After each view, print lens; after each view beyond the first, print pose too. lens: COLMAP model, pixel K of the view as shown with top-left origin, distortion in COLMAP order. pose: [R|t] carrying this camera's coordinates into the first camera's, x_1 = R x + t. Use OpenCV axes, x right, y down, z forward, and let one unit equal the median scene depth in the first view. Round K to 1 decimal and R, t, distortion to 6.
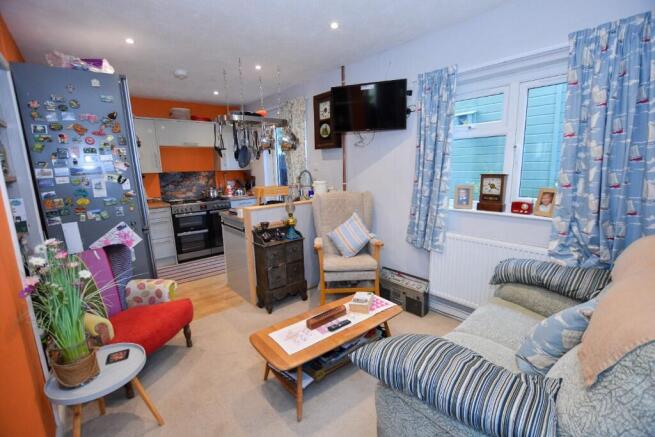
lens RADIAL K [[293.6, 0, 327.5], [0, 293.6, 218.5], [0, 0, 1]] dist [-0.001170, -0.000118]
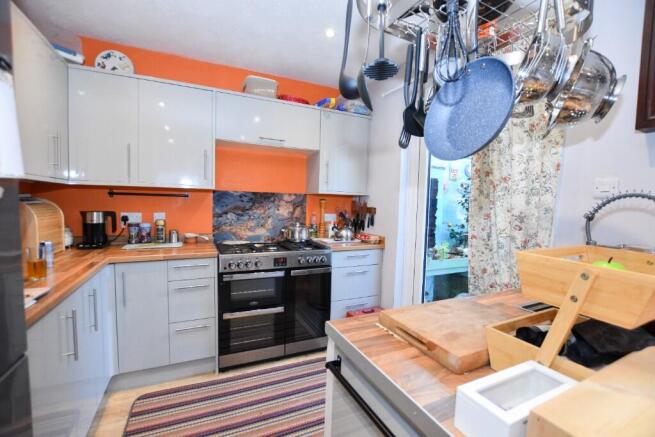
lens RADIAL K [[293.6, 0, 327.5], [0, 293.6, 218.5], [0, 0, 1]] dist [-0.001170, -0.000118]
pose [[0.965963, 0.069149, -0.249268, -0.218743], [-0.098282, 0.989456, -0.106383, -0.063986], [0.239283, 0.127260, 0.962574, 0.513345]]
